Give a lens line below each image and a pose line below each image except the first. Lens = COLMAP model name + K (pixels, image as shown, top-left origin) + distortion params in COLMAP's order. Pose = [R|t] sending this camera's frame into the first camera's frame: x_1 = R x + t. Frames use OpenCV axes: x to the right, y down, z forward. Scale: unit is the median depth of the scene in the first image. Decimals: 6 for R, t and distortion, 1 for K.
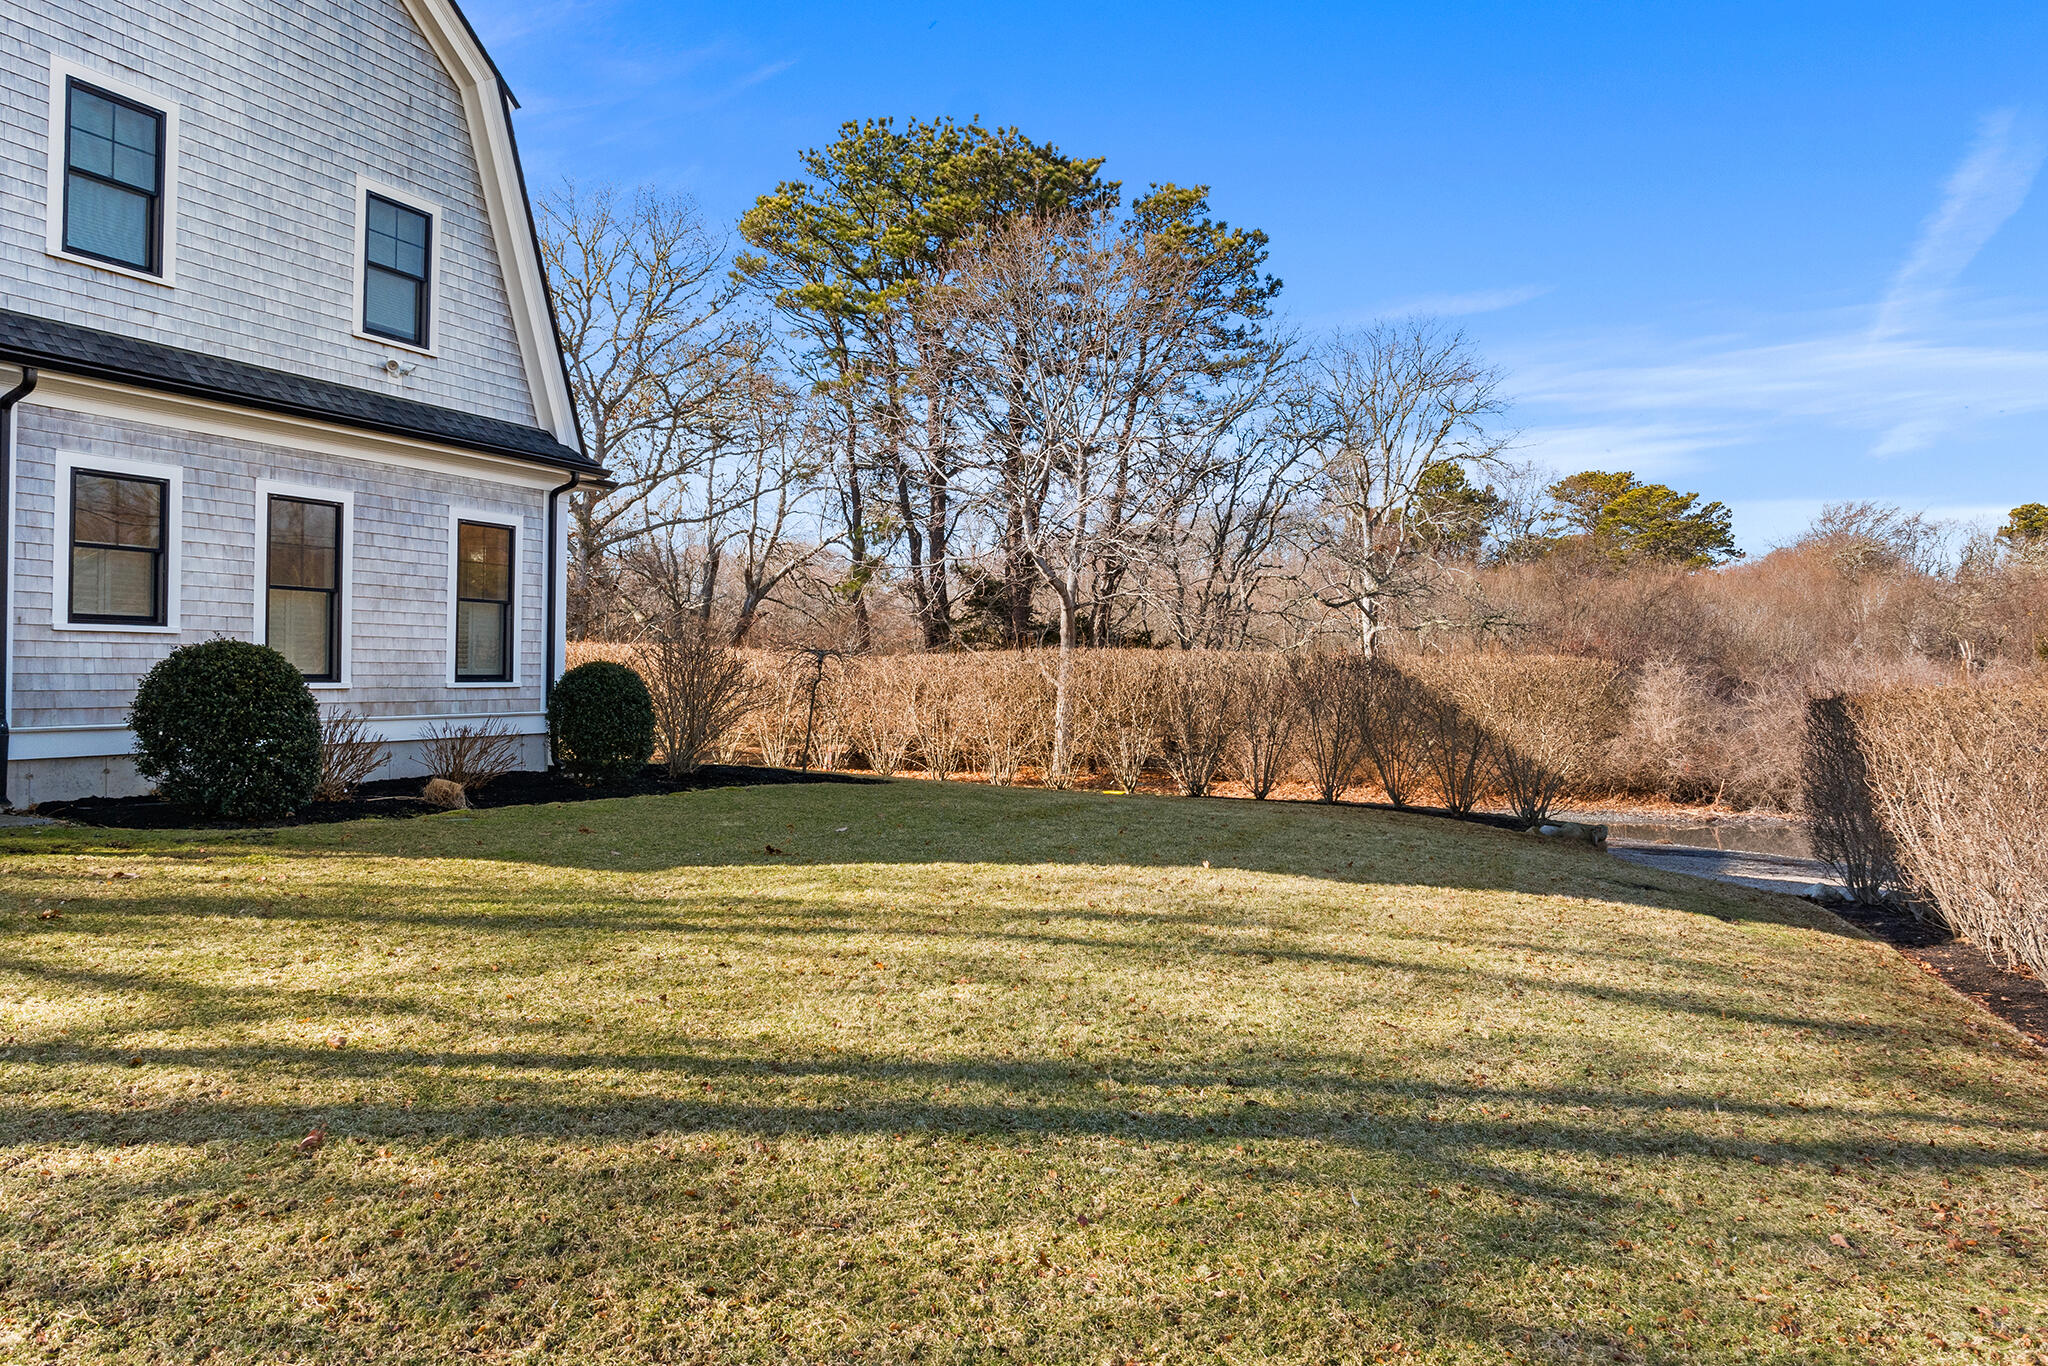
lens RADIAL K [[1516.5, 0, 1026.1], [0, 1516.5, 652.3], [0, 0, 1]] dist [-0.004839, -0.002592]
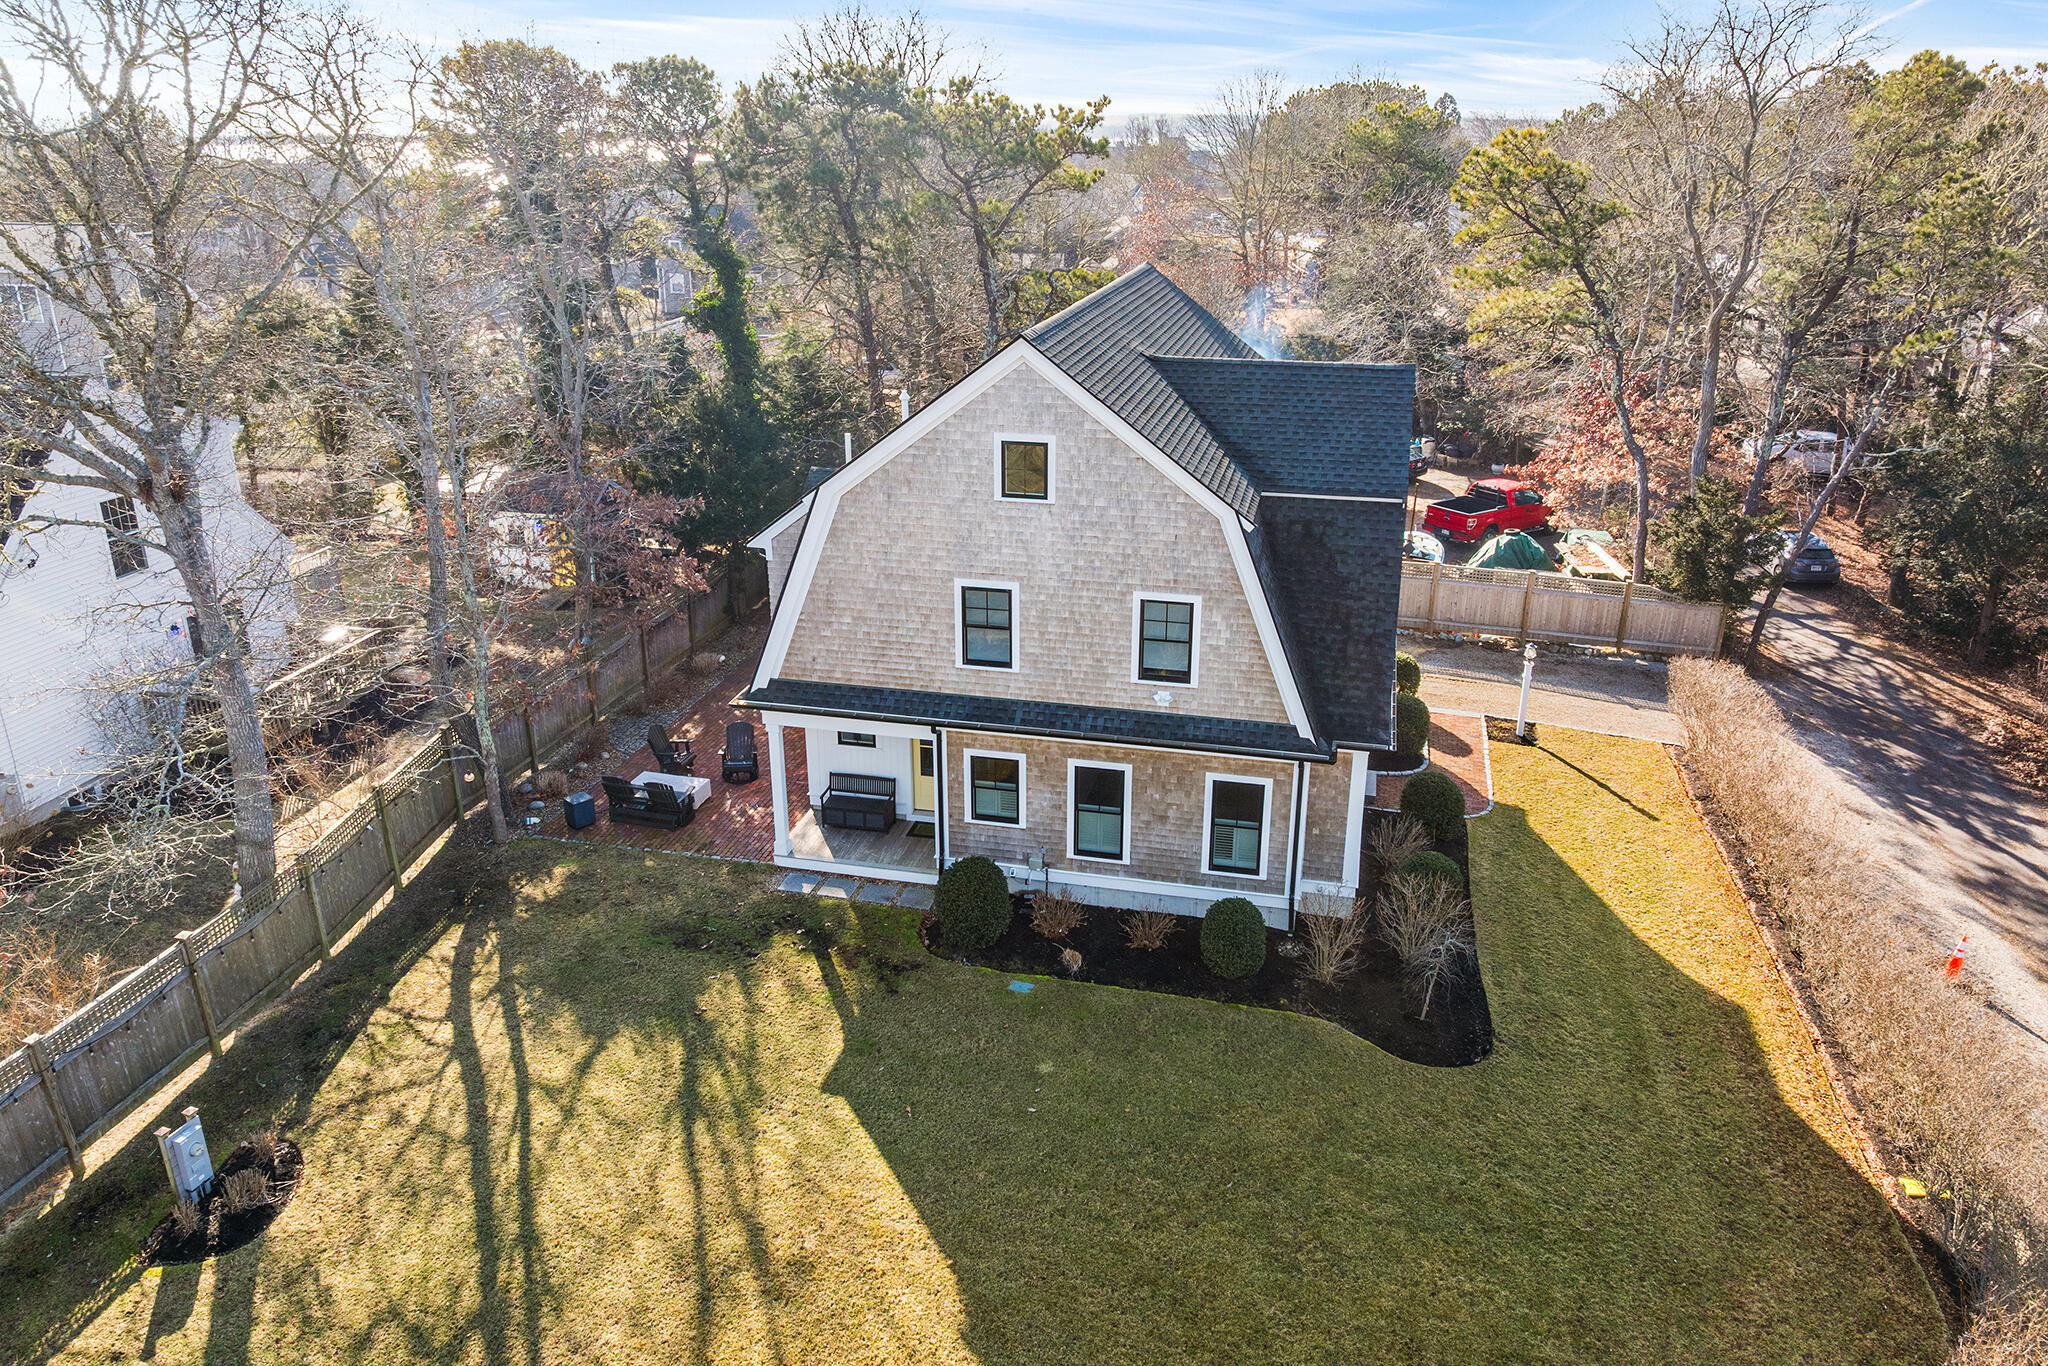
lens RADIAL K [[1464.8, 0, 1029.1], [0, 1464.8, 679.0], [0, 0, 1]] dist [-0.034328, -0.002573]
pose [[0.165489, 0.343591, -0.924424, 1.313262], [0.006815, 0.936927, 0.349458, -0.973605], [0.986188, -0.064131, 0.152709, 0.771376]]
